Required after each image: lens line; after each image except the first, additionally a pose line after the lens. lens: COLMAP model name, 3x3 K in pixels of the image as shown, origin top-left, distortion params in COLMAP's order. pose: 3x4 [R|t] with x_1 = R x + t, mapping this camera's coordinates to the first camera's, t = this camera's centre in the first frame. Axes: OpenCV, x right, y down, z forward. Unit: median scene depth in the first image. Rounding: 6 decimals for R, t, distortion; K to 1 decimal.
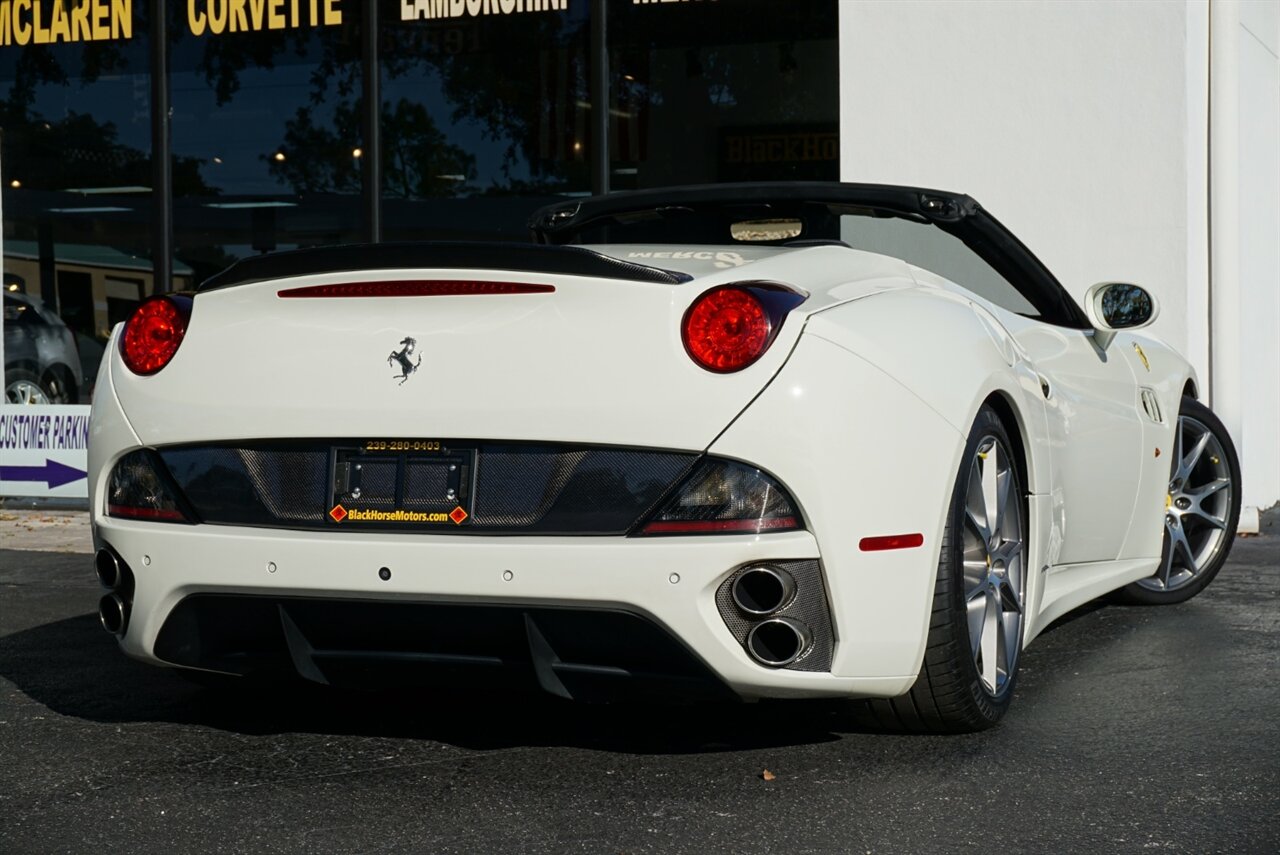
lens RADIAL K [[2290.5, 0, 633.6], [0, 2290.5, 438.4], [0, 0, 1]] dist [-0.026599, 0.176993]
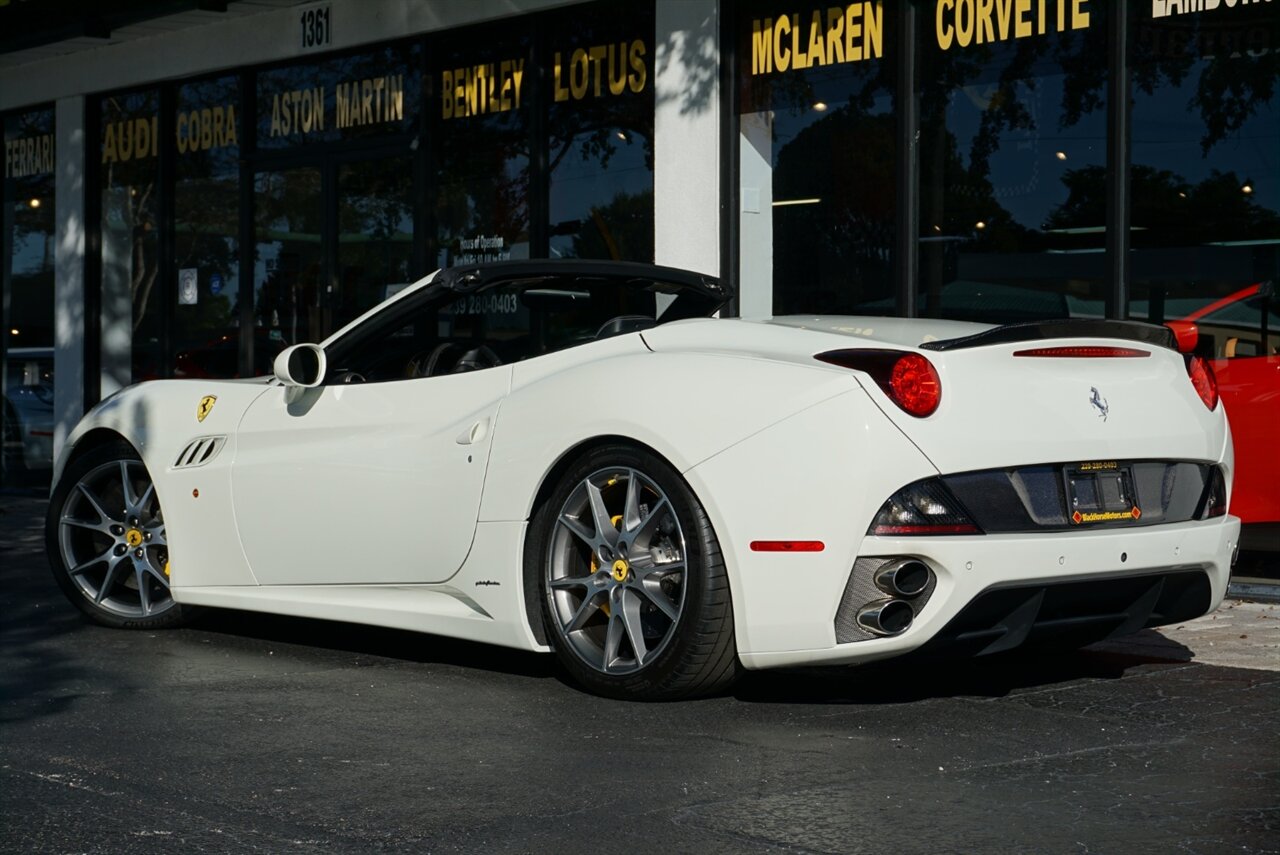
lens RADIAL K [[2290.5, 0, 633.6], [0, 2290.5, 438.4], [0, 0, 1]] dist [-0.026599, 0.176993]
pose [[0.453587, -0.018077, 0.891029, -1.459424], [0.031508, 0.999495, 0.004238, -0.028010], [-0.890655, 0.026153, 0.453927, 0.619131]]
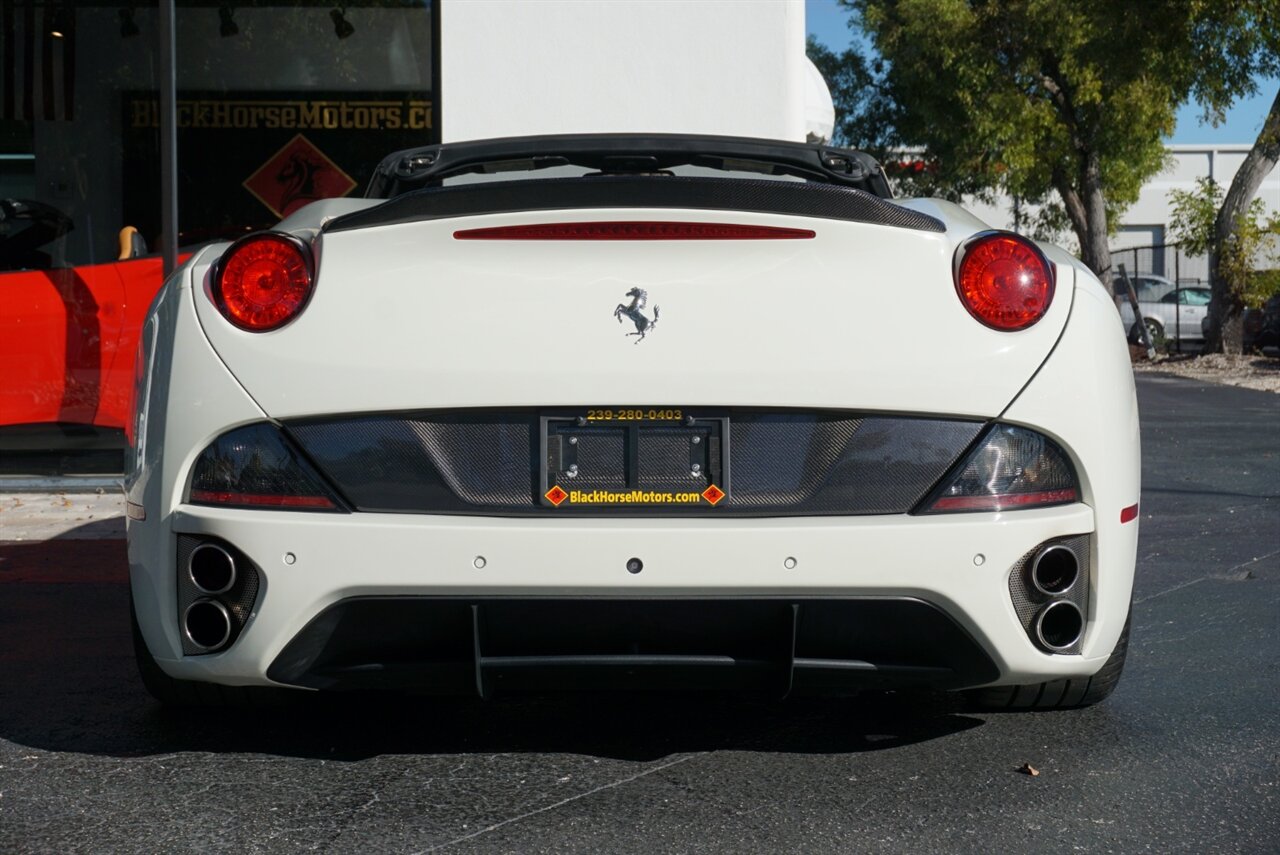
lens RADIAL K [[2094.1, 0, 640.0], [0, 2094.1, 427.5], [0, 0, 1]] dist [0.011225, -0.066794]
pose [[0.929765, -0.012887, 0.367927, -0.385441], [0.007834, 0.999853, 0.015225, -0.003990], [-0.368069, -0.011273, 0.929730, 0.270705]]
